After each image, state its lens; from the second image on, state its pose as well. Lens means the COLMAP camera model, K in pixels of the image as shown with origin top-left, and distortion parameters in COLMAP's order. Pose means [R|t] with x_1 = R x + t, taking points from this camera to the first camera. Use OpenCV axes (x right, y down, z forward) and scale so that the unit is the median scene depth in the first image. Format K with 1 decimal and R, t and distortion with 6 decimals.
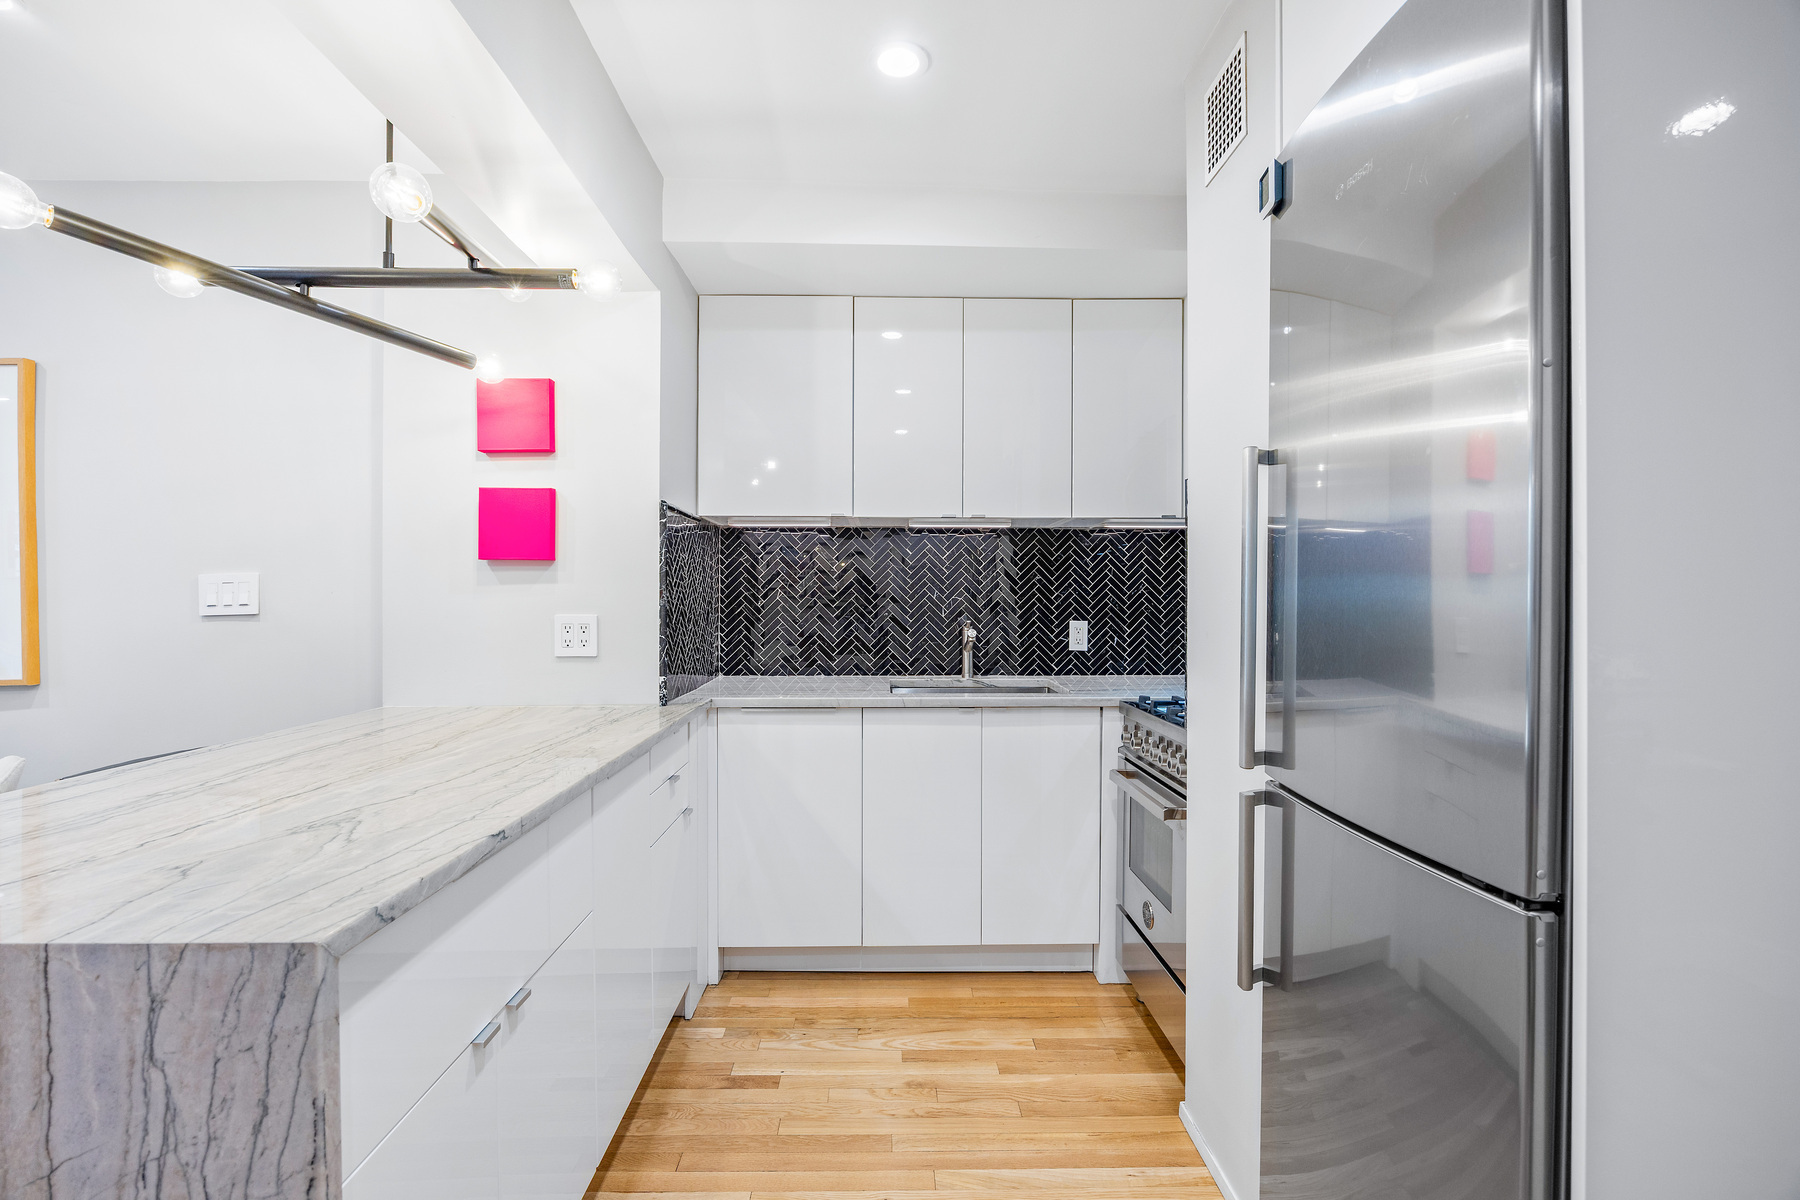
lens RADIAL K [[792.9, 0, 900.0], [0, 792.9, 600.0], [0, 0, 1]] dist [-0.012044, -0.000131]
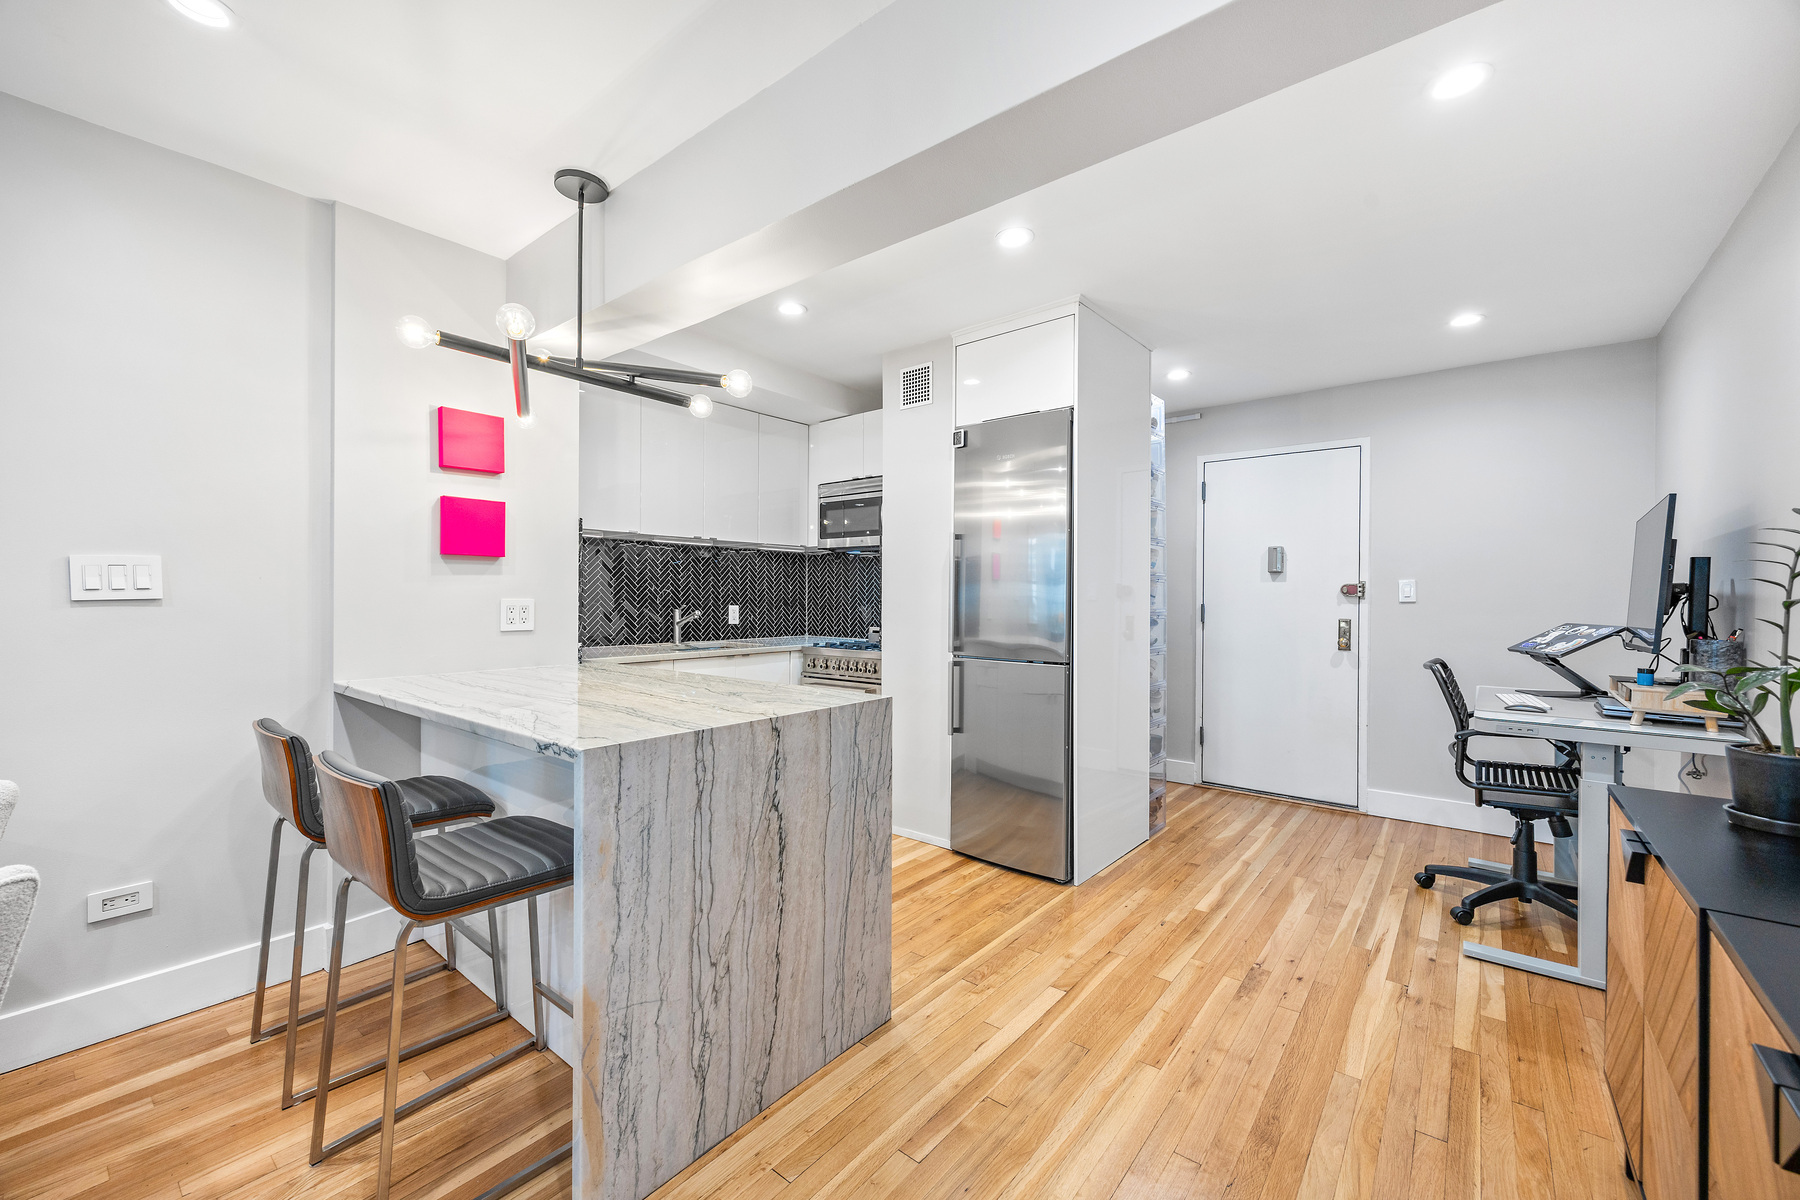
lens RADIAL K [[724.9, 0, 900.0], [0, 724.9, 600.0], [0, 0, 1]] dist [0.002641, 0.000417]
pose [[0.644256, -0.000929, 0.764809, -0.918207], [-0.000083, 0.999999, 0.001284, 0.018384], [-0.764810, -0.000891, 0.644256, -0.265721]]
